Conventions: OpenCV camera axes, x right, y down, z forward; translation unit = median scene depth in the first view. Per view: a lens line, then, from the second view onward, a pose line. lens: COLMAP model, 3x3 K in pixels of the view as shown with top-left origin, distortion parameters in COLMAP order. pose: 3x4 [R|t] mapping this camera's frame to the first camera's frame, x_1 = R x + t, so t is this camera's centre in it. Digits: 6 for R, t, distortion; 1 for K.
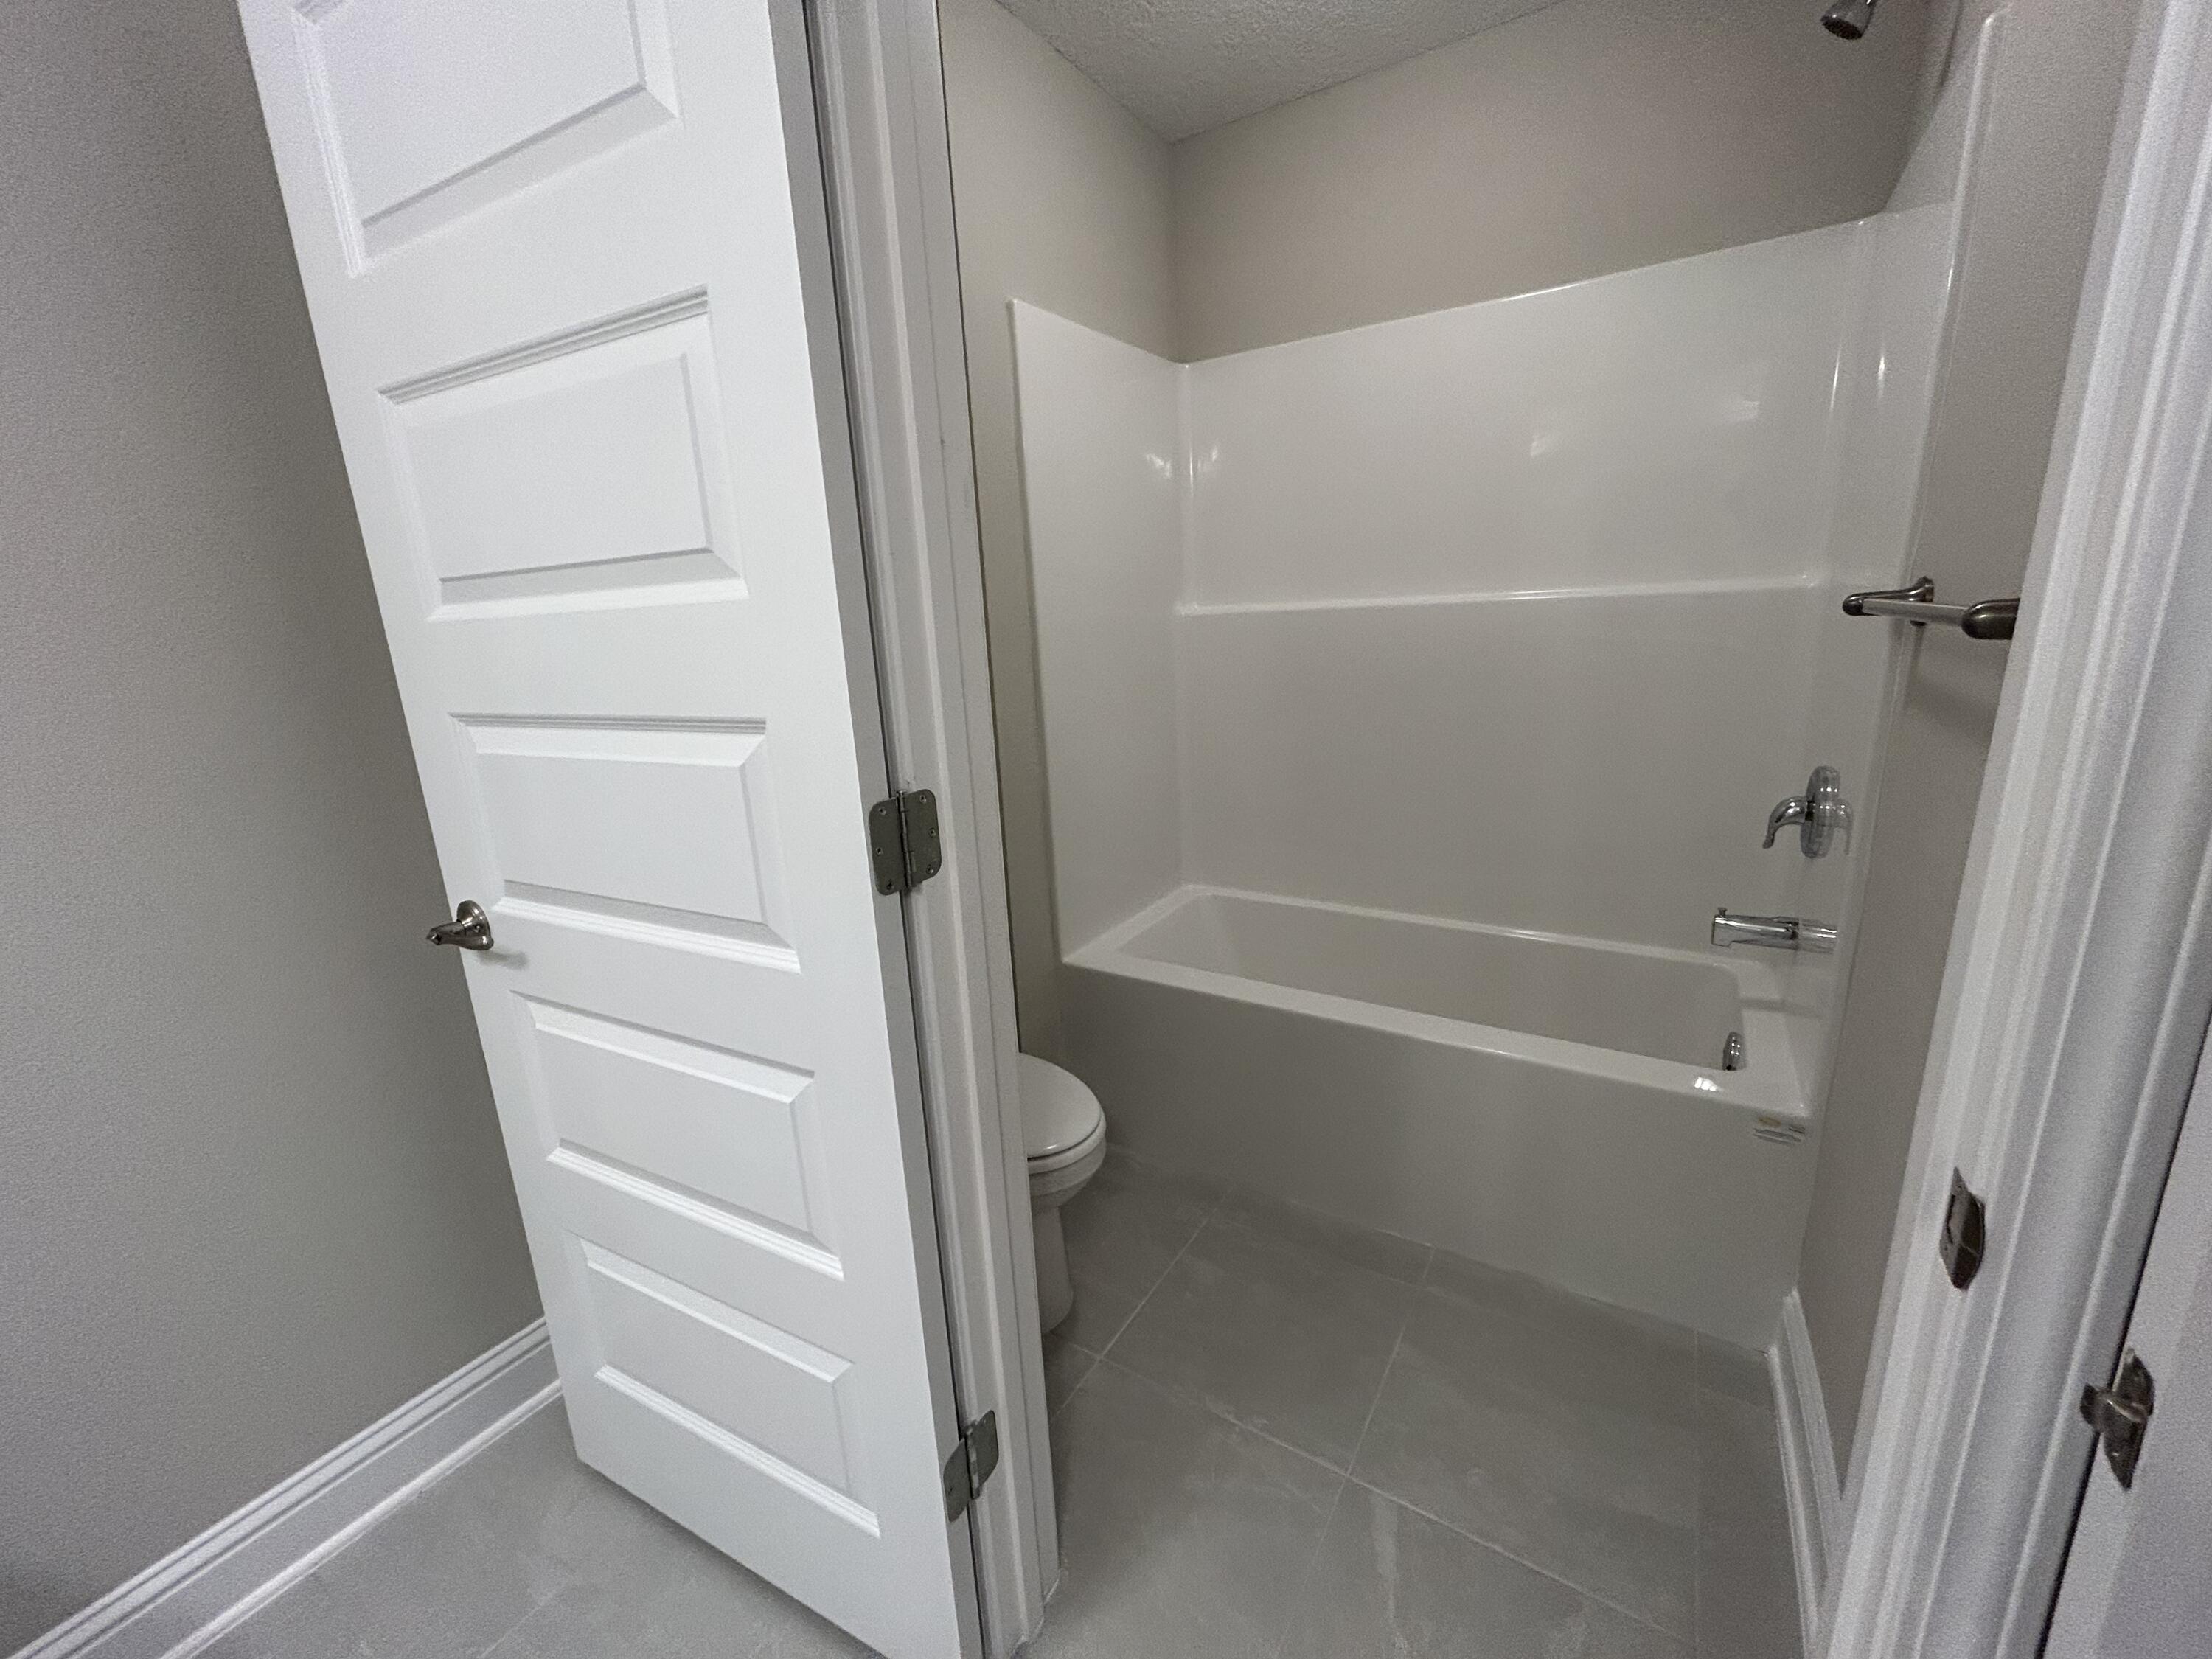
lens RADIAL K [[885.4, 0, 1109.8], [0, 885.4, 824.2], [0, 0, 1]] dist [-0.001567, -0.000278]
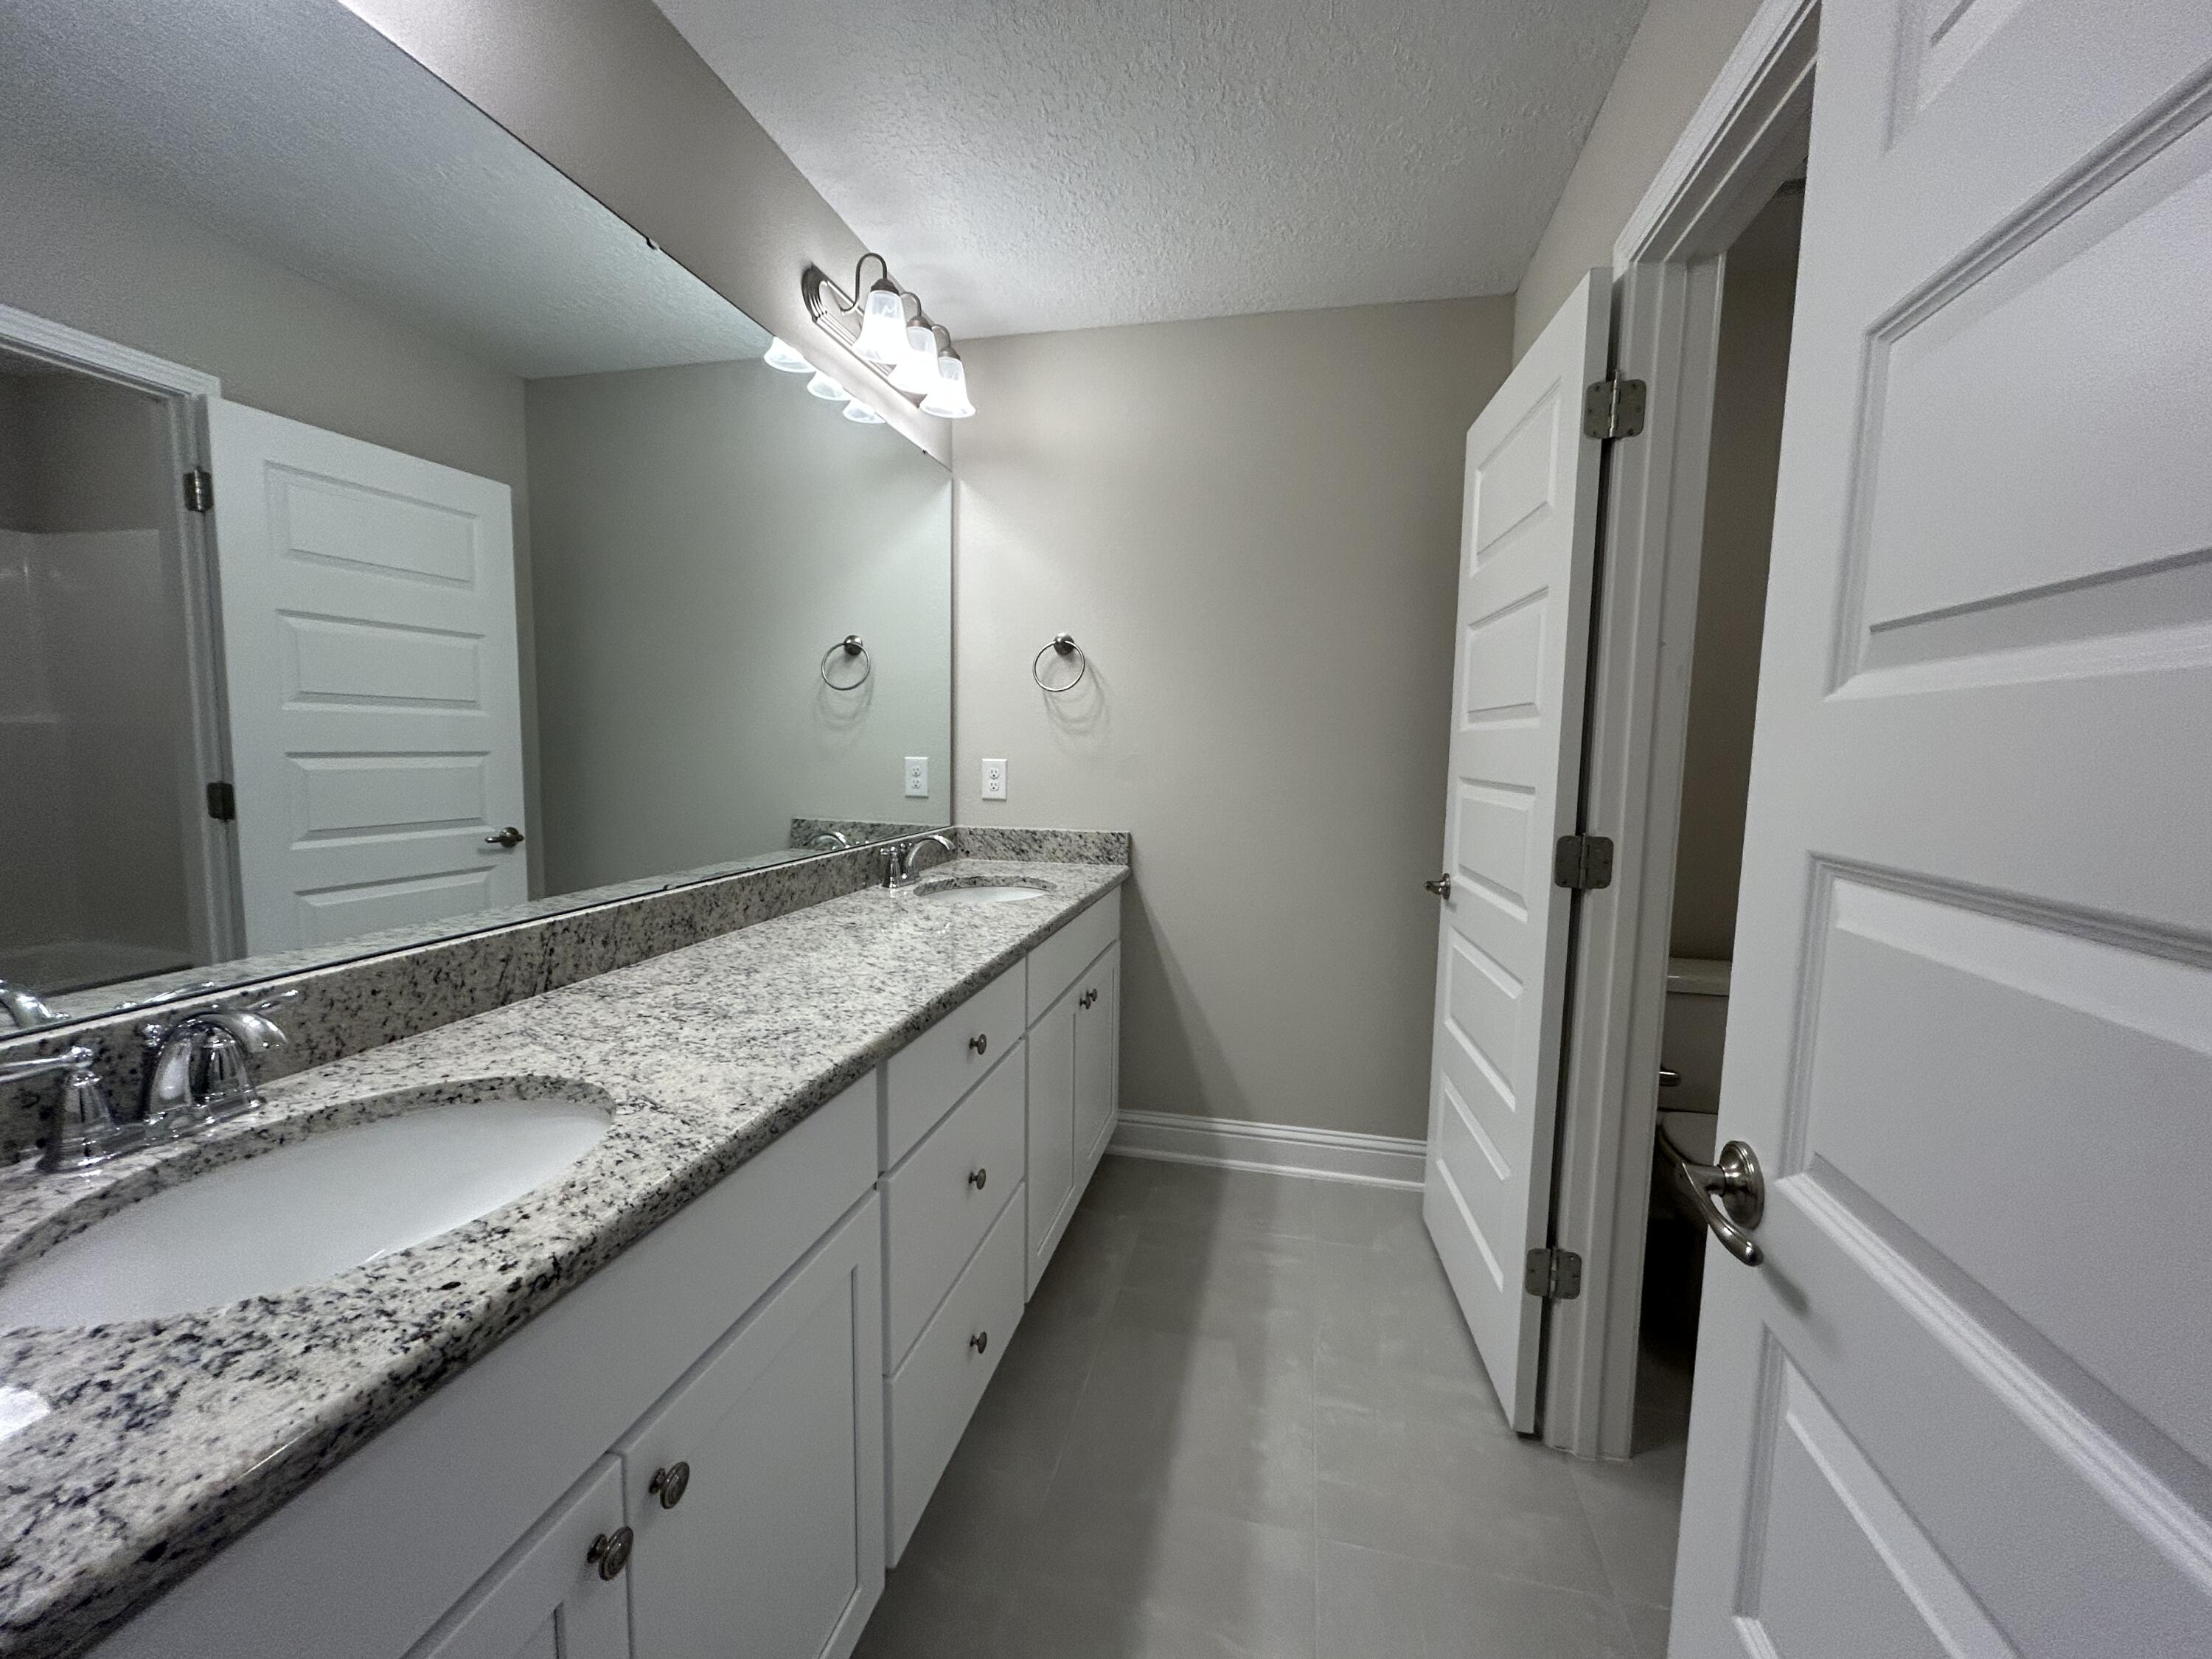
lens RADIAL K [[885.4, 0, 1110.4], [0, 885.4, 826.3], [0, 0, 1]] dist [-0.001567, -0.000278]
pose [[0.346239, 0.144631, -0.926931, 0.938217], [-0.252561, 0.965937, 0.056378, 0.077003], [0.903511, 0.214586, 0.370973, -0.470051]]
